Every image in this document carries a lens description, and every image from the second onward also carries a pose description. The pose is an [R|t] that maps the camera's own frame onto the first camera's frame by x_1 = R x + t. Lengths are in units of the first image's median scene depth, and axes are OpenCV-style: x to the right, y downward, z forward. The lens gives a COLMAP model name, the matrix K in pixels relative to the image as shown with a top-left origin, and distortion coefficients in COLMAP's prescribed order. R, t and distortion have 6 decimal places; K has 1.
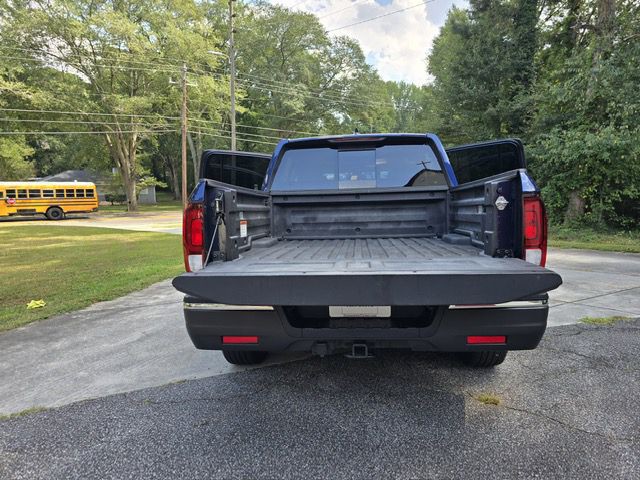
lens RADIAL K [[413.5, 0, 327.9], [0, 413.5, 240.6], [0, 0, 1]] dist [0.050444, -0.038184]
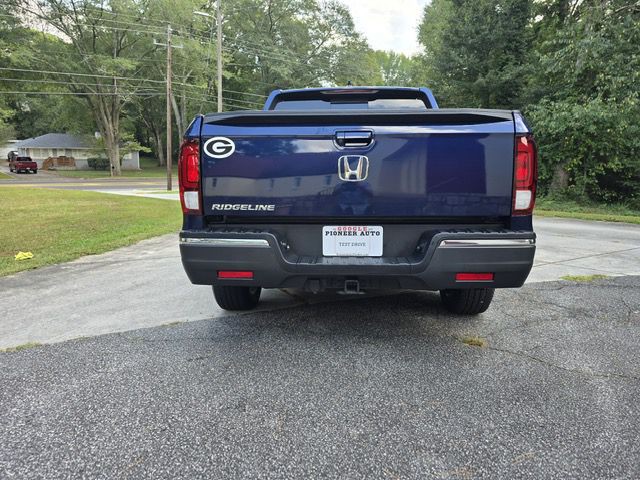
lens RADIAL K [[413.0, 0, 321.2], [0, 413.0, 229.4], [0, 0, 1]] dist [0.048975, -0.036530]
pose [[0.999610, 0.019622, 0.019855, -0.011860], [-0.020496, 0.998783, 0.044852, 0.039772], [-0.018951, -0.045241, 0.998796, -0.009428]]
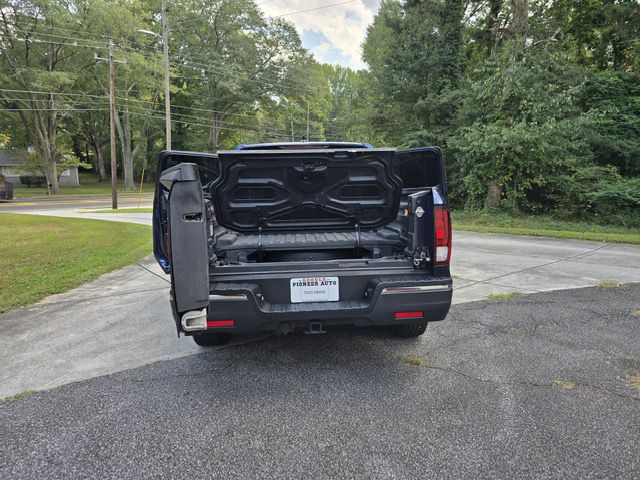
lens RADIAL K [[409.8, 0, 322.5], [0, 409.8, 231.9], [0, 0, 1]] dist [0.051840, -0.038584]
pose [[0.990819, -0.011971, 0.134667, -0.035690], [0.009390, 0.999760, 0.019786, -0.028842], [-0.134872, -0.018340, 0.990693, -0.133300]]
